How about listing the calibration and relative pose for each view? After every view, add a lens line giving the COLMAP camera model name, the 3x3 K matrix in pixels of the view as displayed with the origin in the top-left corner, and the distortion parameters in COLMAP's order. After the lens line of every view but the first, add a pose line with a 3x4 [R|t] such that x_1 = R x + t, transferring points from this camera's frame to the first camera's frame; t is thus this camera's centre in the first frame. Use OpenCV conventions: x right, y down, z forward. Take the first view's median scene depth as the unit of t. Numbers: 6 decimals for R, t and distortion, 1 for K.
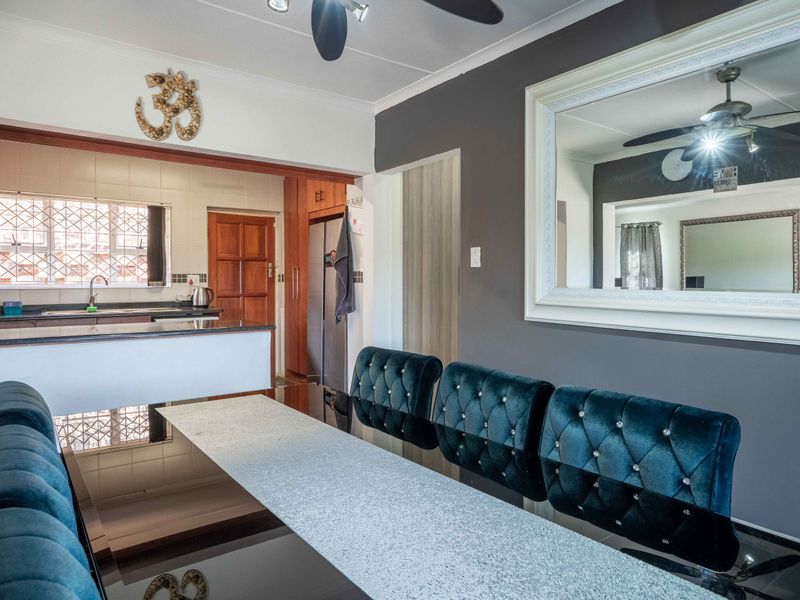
lens RADIAL K [[521.7, 0, 402.5], [0, 521.7, 294.2], [0, 0, 1]] dist [-0.006315, -0.001451]
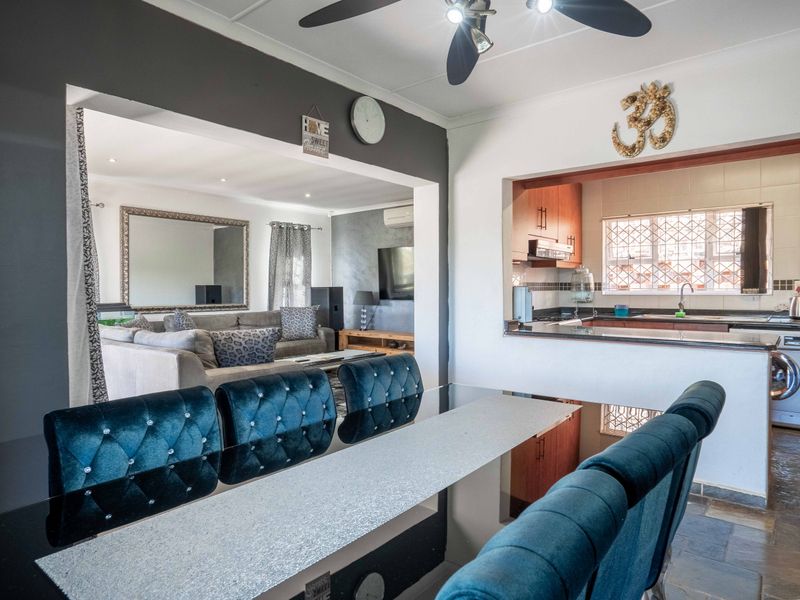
lens RADIAL K [[504.5, 0, 400.0], [0, 504.5, 300.0], [0, 0, 1]] dist [-0.001242, 0.000385]
pose [[0.229969, 0.021601, -0.972958, 0.283284], [-0.021989, 0.999614, 0.016996, -0.005967], [0.972949, 0.017486, 0.230355, 0.198519]]
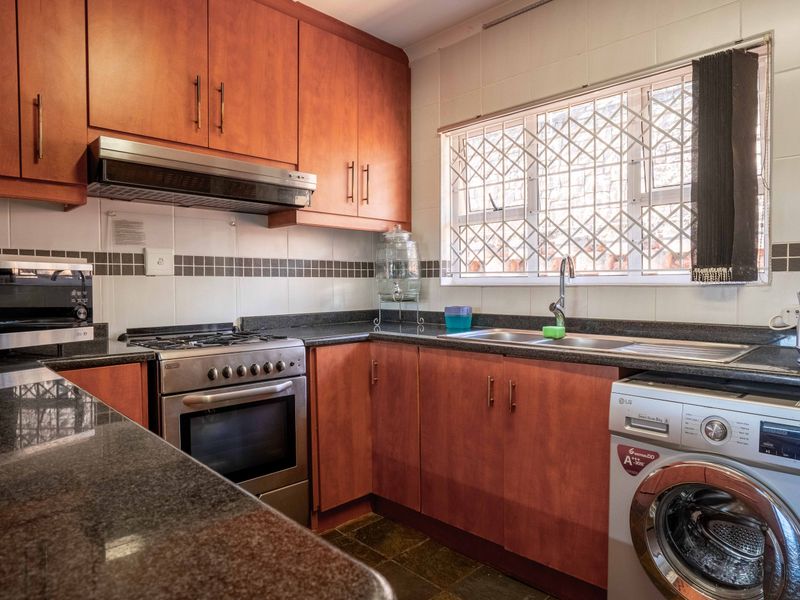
lens RADIAL K [[521.7, 0, 402.5], [0, 521.7, 294.2], [0, 0, 1]] dist [-0.006315, -0.001451]
pose [[0.134383, 0.021106, -0.990705, -0.163952], [-0.025409, 0.999518, 0.017847, -0.008207], [0.990604, 0.022775, 0.134855, 0.810084]]
